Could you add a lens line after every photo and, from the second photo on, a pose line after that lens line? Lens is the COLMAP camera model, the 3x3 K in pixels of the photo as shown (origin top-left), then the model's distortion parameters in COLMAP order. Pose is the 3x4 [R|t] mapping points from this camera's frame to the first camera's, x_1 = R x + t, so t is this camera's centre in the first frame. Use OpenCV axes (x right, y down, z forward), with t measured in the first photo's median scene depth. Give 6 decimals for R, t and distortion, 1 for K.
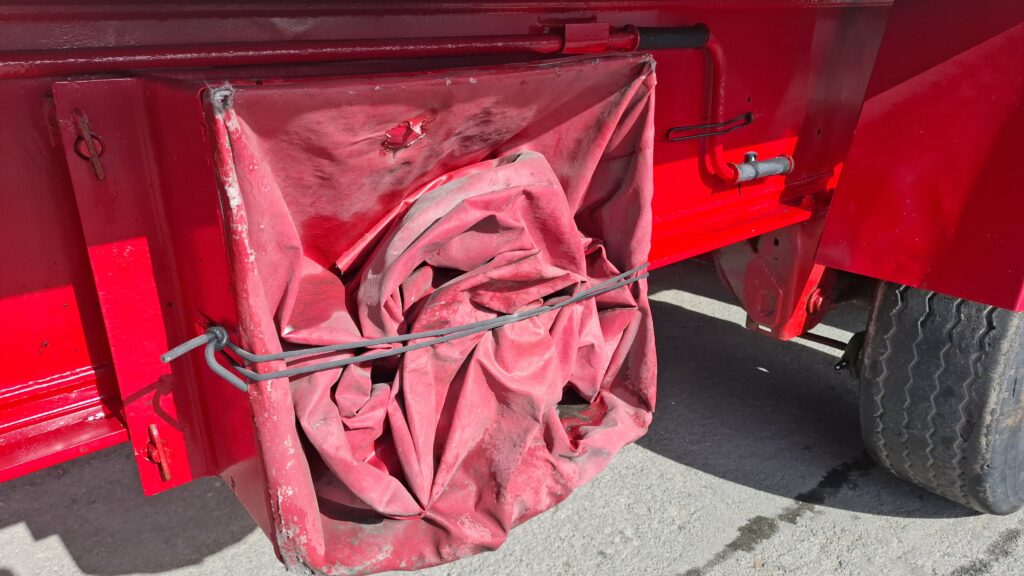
lens RADIAL K [[701.5, 0, 491.5], [0, 701.5, 293.0], [0, 0, 1]] dist [0.082061, -0.085178]
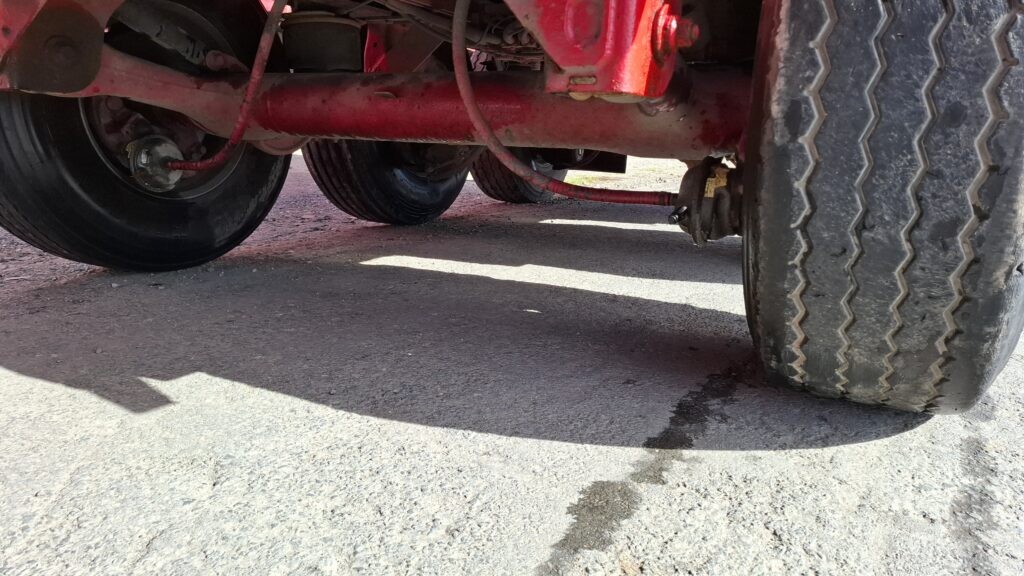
lens RADIAL K [[701.5, 0, 491.5], [0, 701.5, 293.0], [0, 0, 1]] dist [0.082061, -0.085178]
pose [[0.920315, -0.032376, 0.389837, 0.123658], [0.089602, 0.987521, -0.129515, 0.244241], [-0.380779, 0.154125, 0.911731, 0.570211]]
